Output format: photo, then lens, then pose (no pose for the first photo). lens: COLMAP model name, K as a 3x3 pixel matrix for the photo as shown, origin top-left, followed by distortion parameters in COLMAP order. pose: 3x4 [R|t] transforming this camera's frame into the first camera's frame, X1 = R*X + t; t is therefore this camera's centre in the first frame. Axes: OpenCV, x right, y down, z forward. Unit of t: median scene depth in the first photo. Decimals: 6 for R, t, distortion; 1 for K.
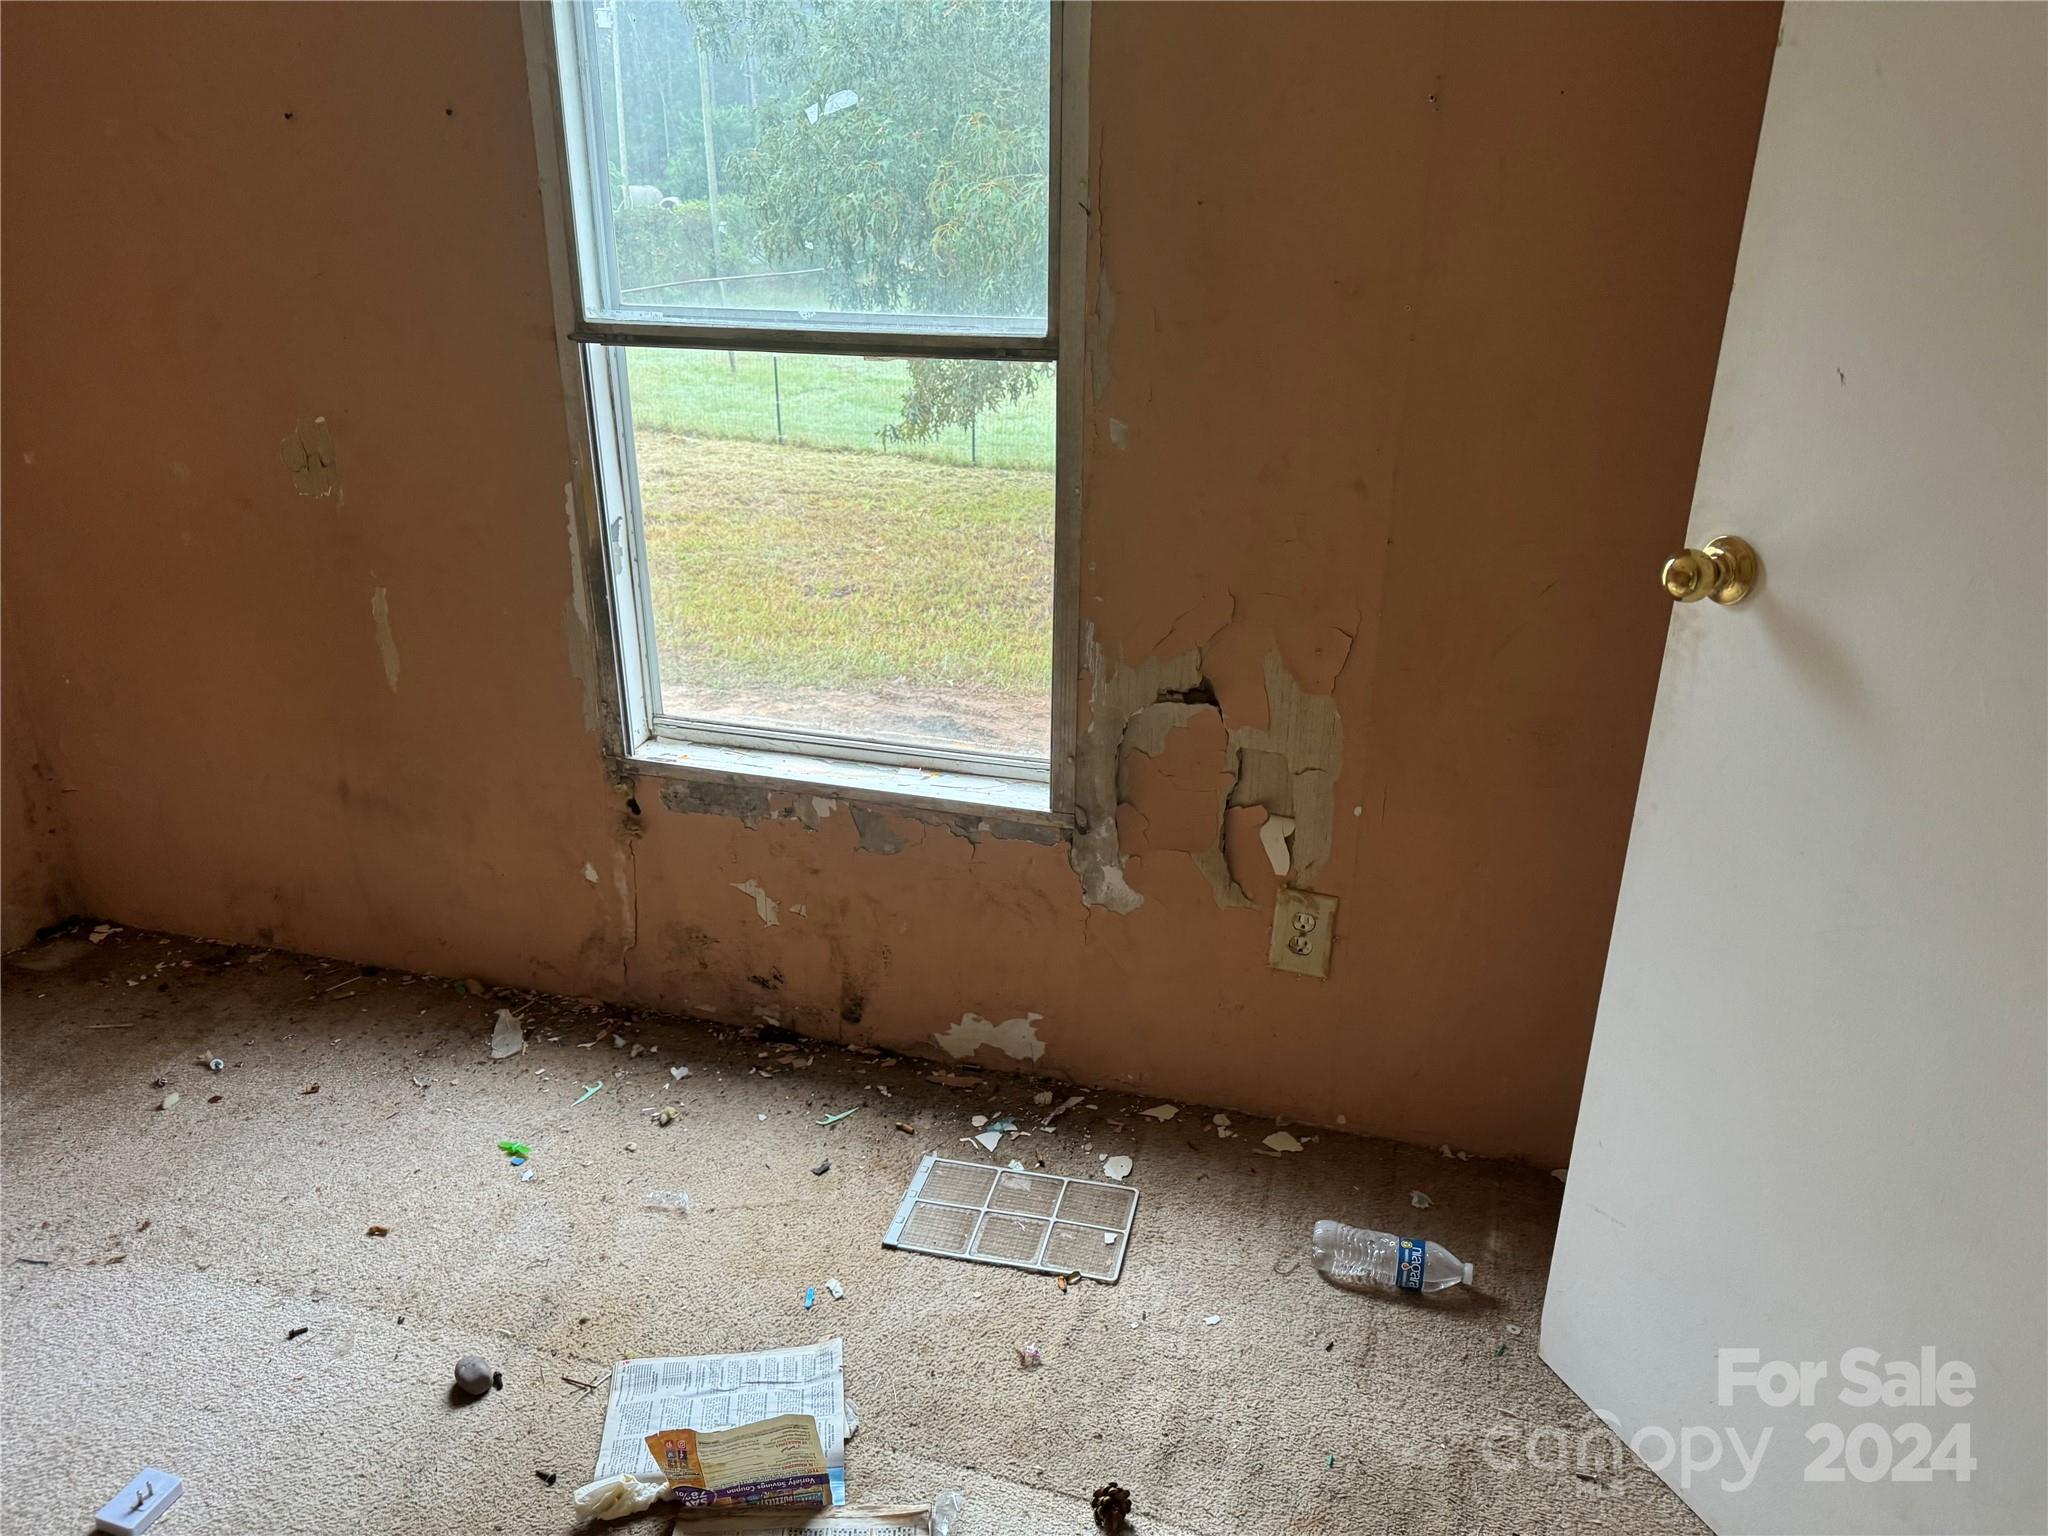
lens RADIAL K [[1408.7, 0, 1050.3], [0, 1408.7, 768.7], [0, 0, 1]] dist [0.098825, -0.116857]
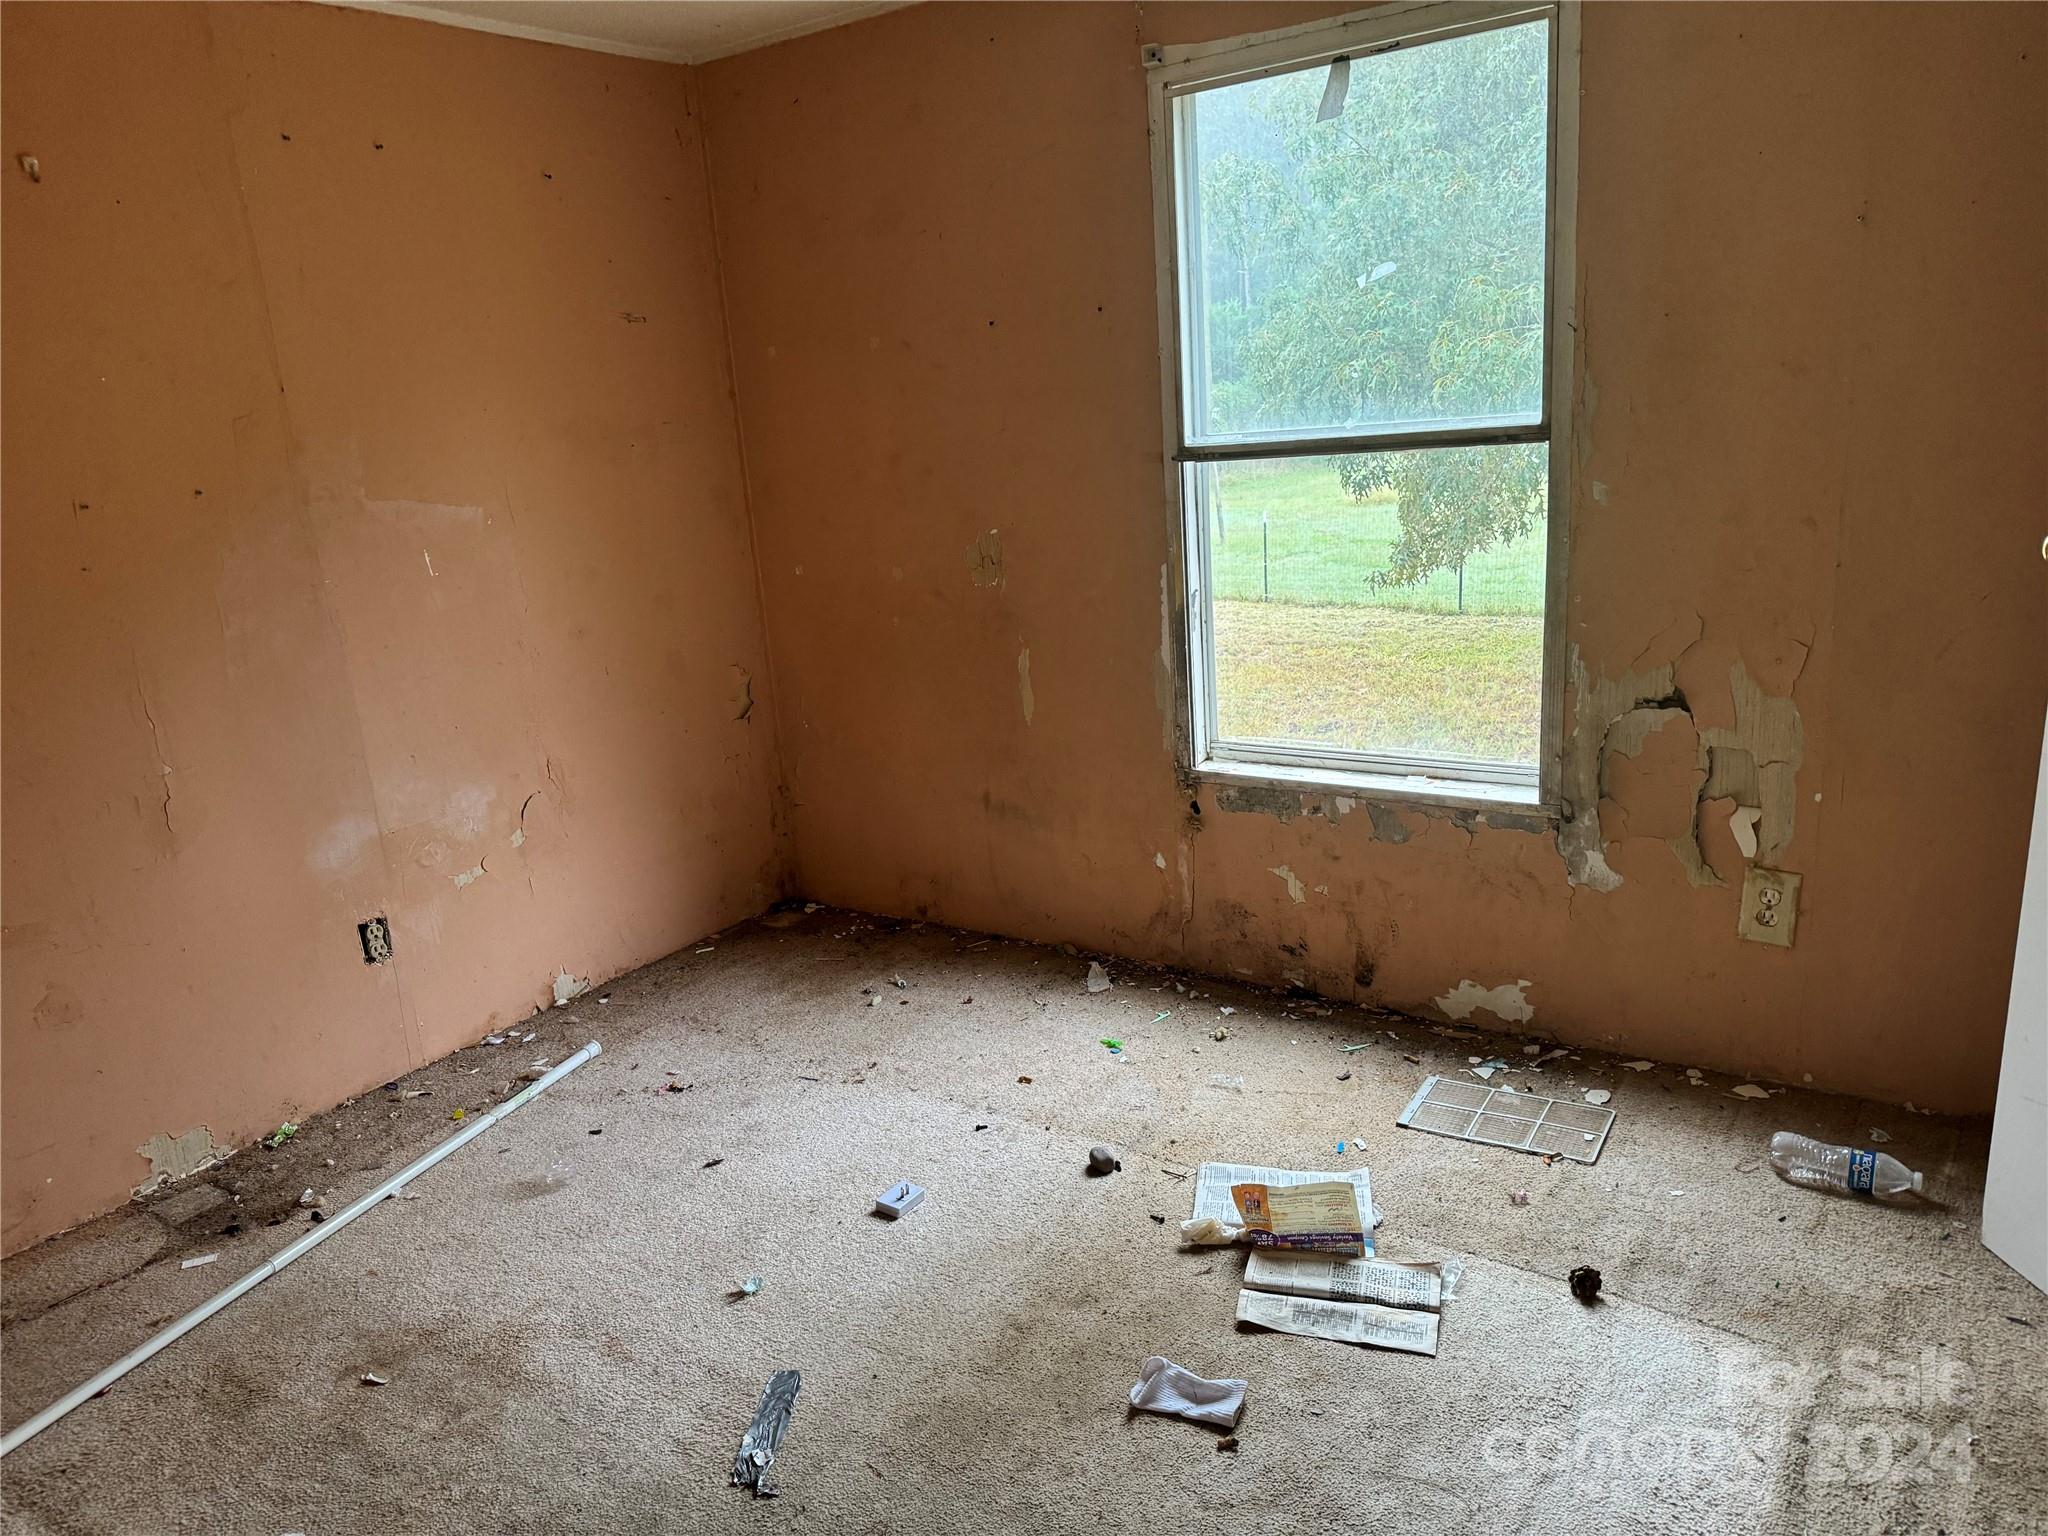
lens RADIAL K [[1431.3, 0, 1024.0], [0, 1431.3, 768.0], [0, 0, 1]] dist [0.119602, -0.272350]
pose [[0.941778, 0.009540, -0.336101, 0.000431], [-0.049595, 0.992605, -0.110794, 0.157309], [0.332559, 0.121012, 0.935286, -0.317020]]
